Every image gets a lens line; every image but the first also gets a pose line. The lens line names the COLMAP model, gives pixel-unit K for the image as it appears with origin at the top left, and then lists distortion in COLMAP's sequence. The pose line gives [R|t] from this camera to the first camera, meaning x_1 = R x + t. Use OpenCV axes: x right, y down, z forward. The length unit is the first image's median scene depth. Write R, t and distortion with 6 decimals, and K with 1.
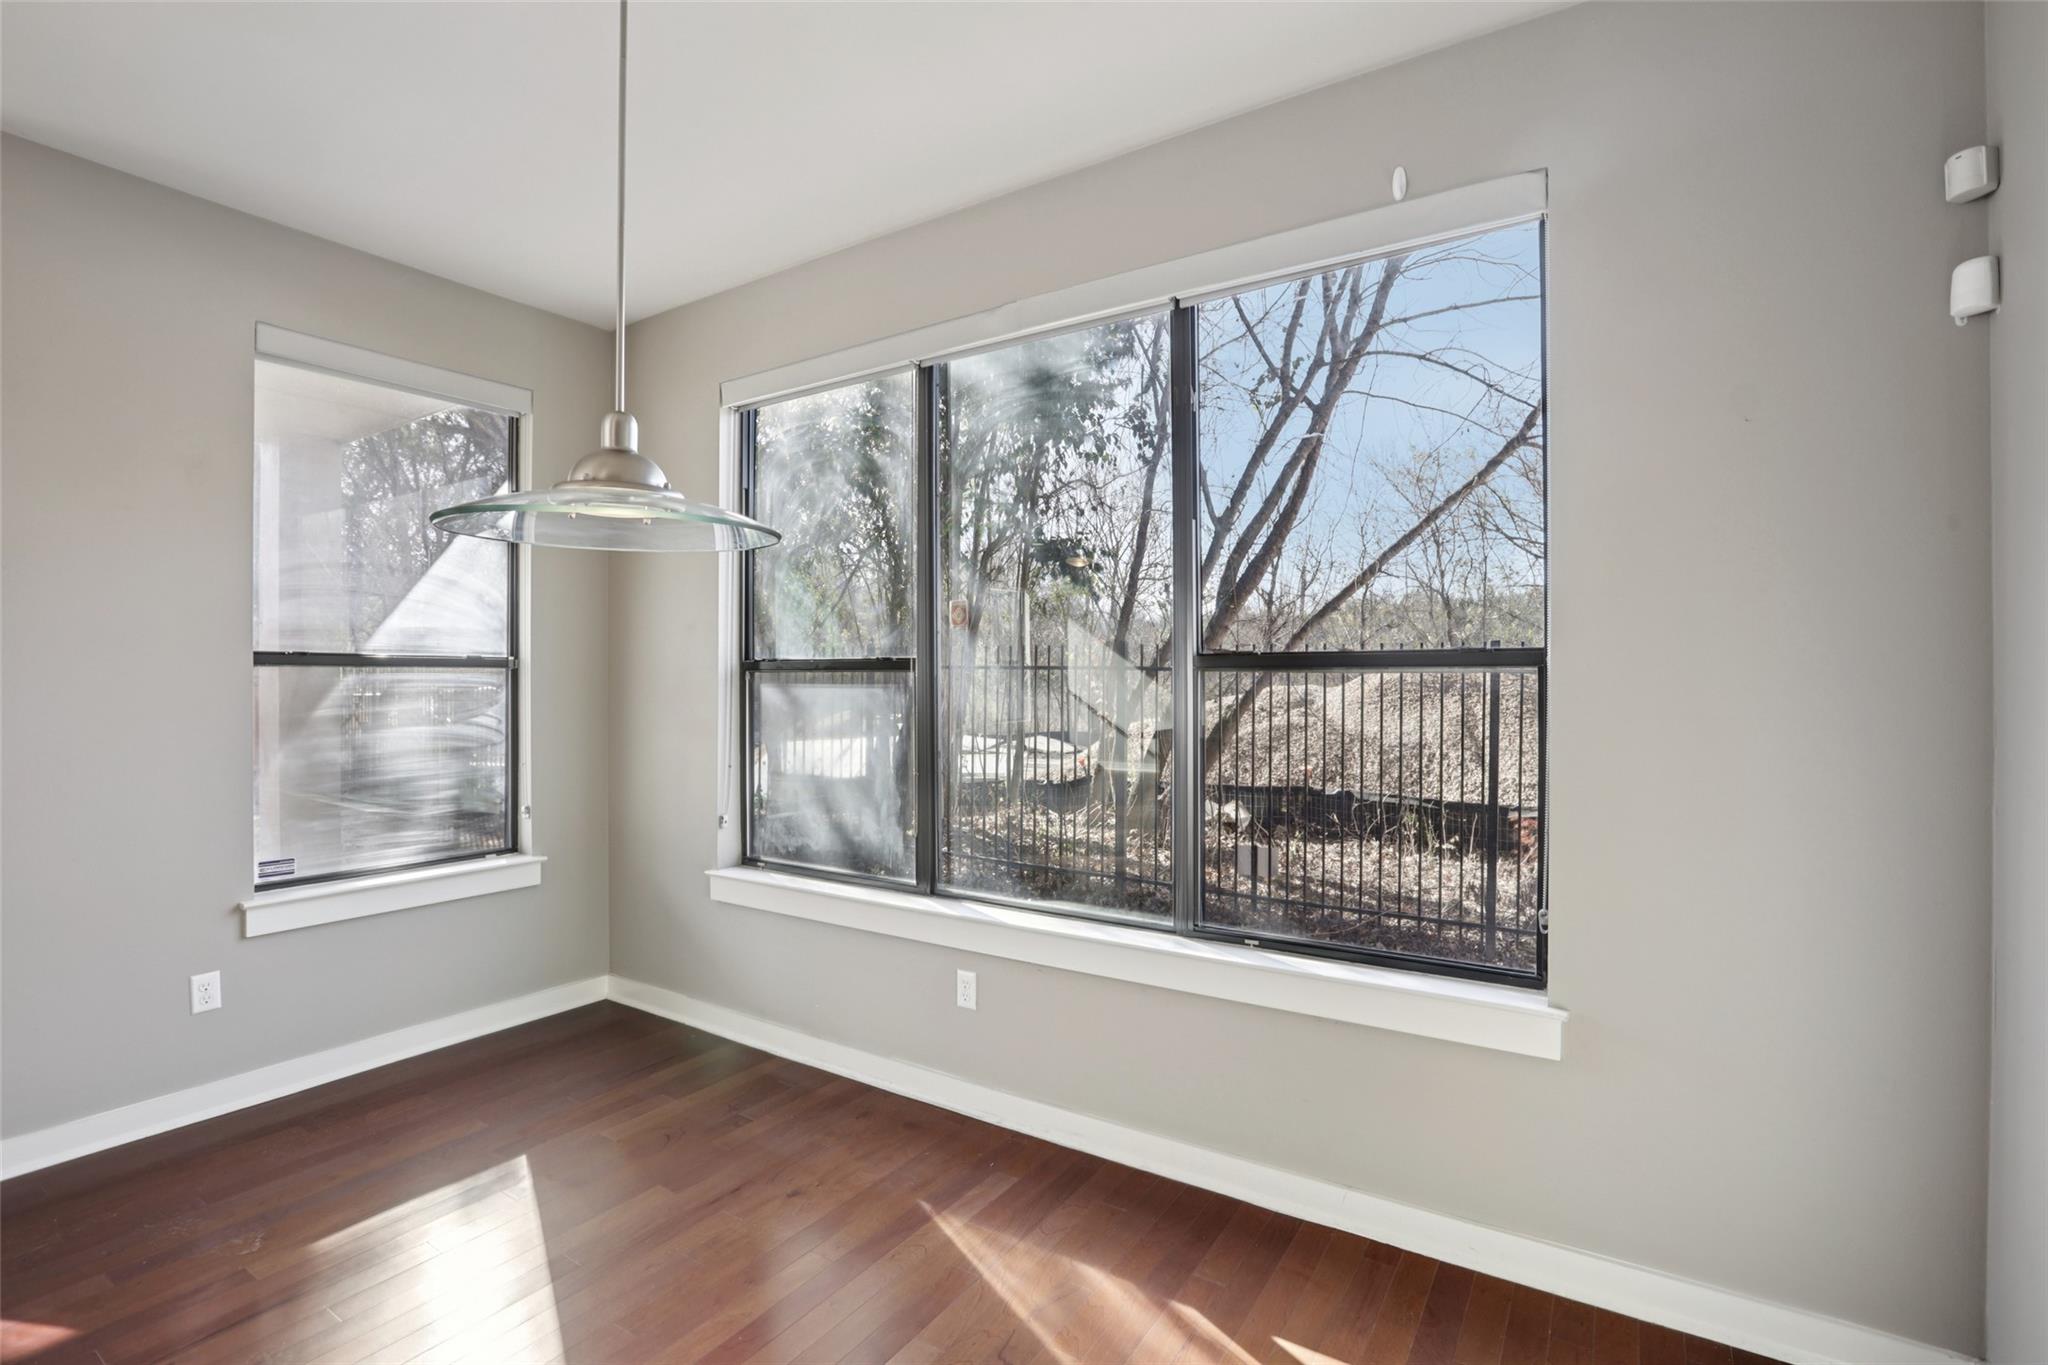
lens RADIAL K [[932.1, 0, 1063.5], [0, 932.1, 684.4], [0, 0, 1]] dist [-0.039623, 0.007880]
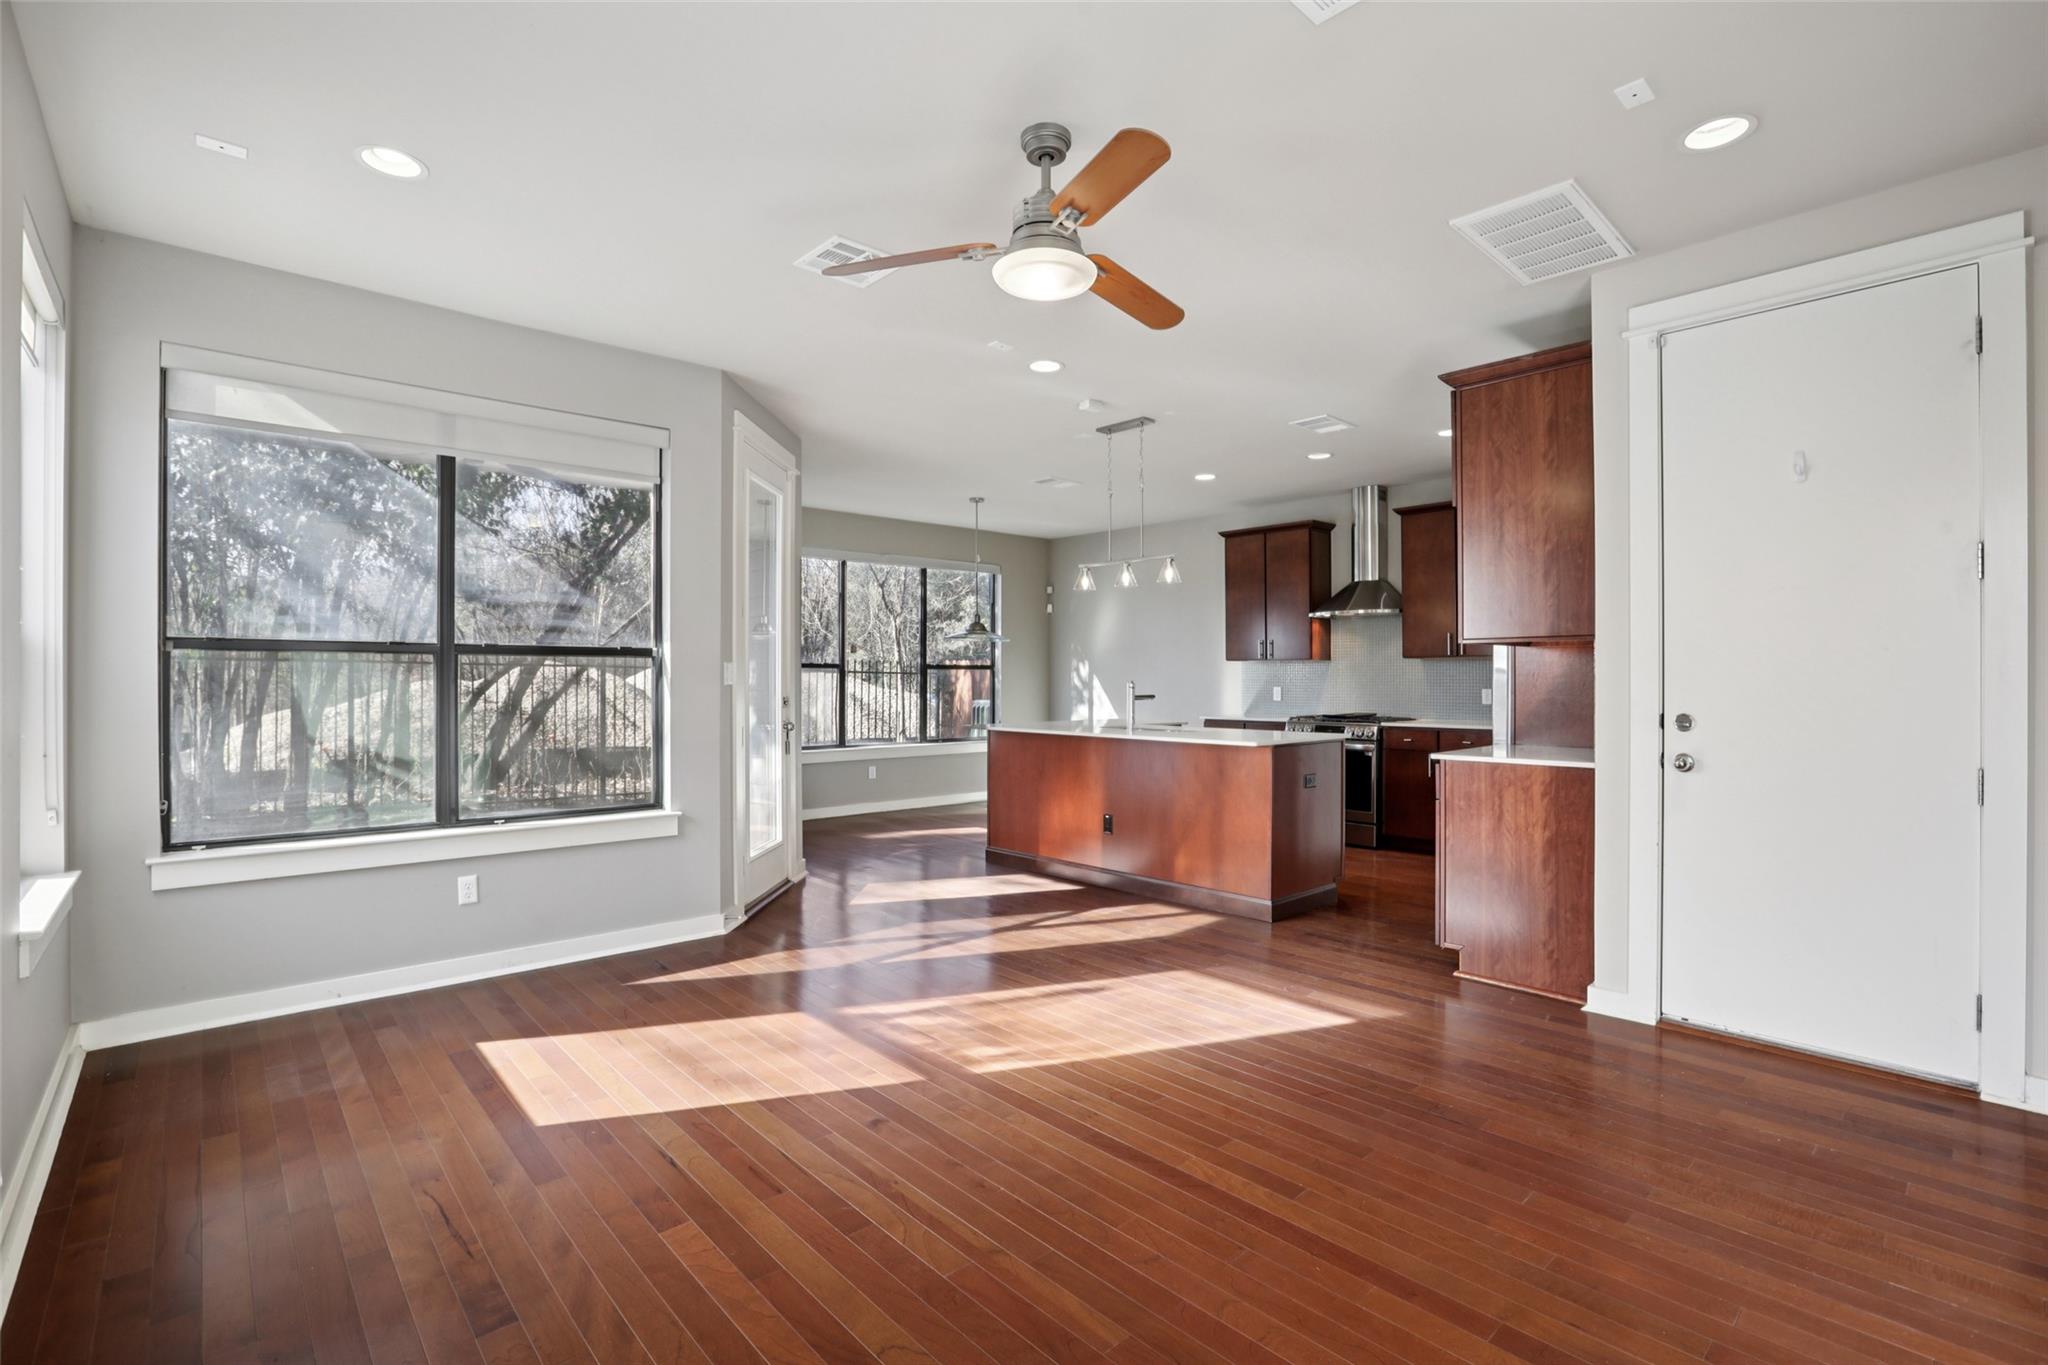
lens RADIAL K [[932.1, 0, 1050.7], [0, 932.1, 686.3], [0, 0, 1]] dist [-0.039623, 0.007880]
pose [[0.245773, -0.007037, 0.969302, -2.744636], [0.008236, 0.999953, 0.005172, 0.031731], [-0.969292, 0.006712, 0.245820, -0.300588]]
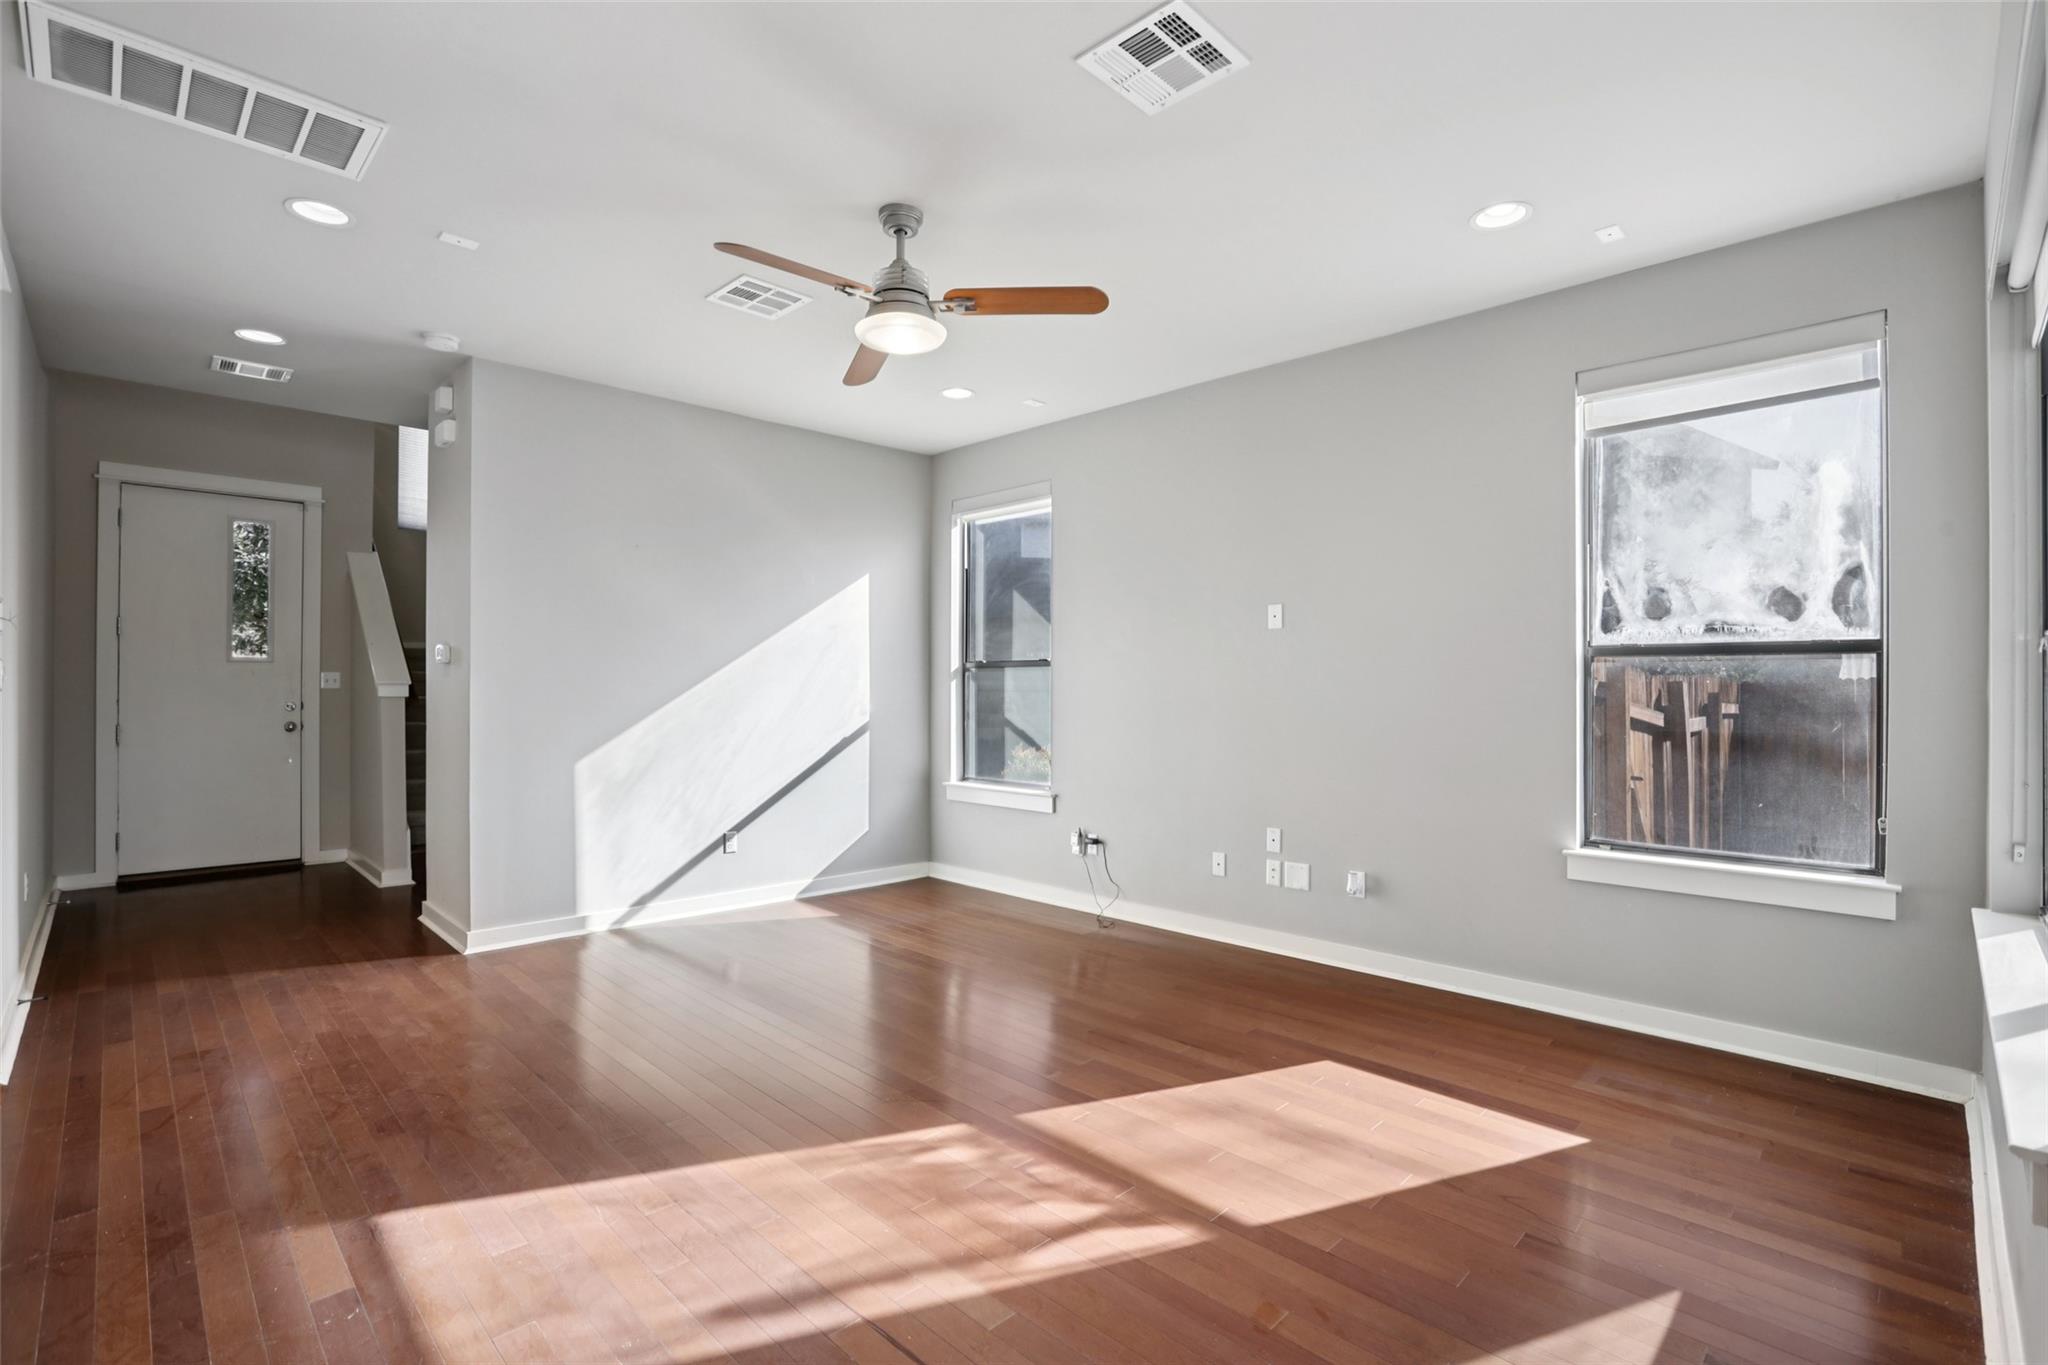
lens RADIAL K [[932.1, 0, 1042.4], [0, 932.1, 688.3], [0, 0, 1]] dist [-0.039623, 0.007880]
pose [[-0.212204, 0.003061, -0.977221, -0.999814], [-0.010204, 0.999934, 0.005348, 0.024928], [0.977172, 0.011106, -0.212159, 0.266890]]
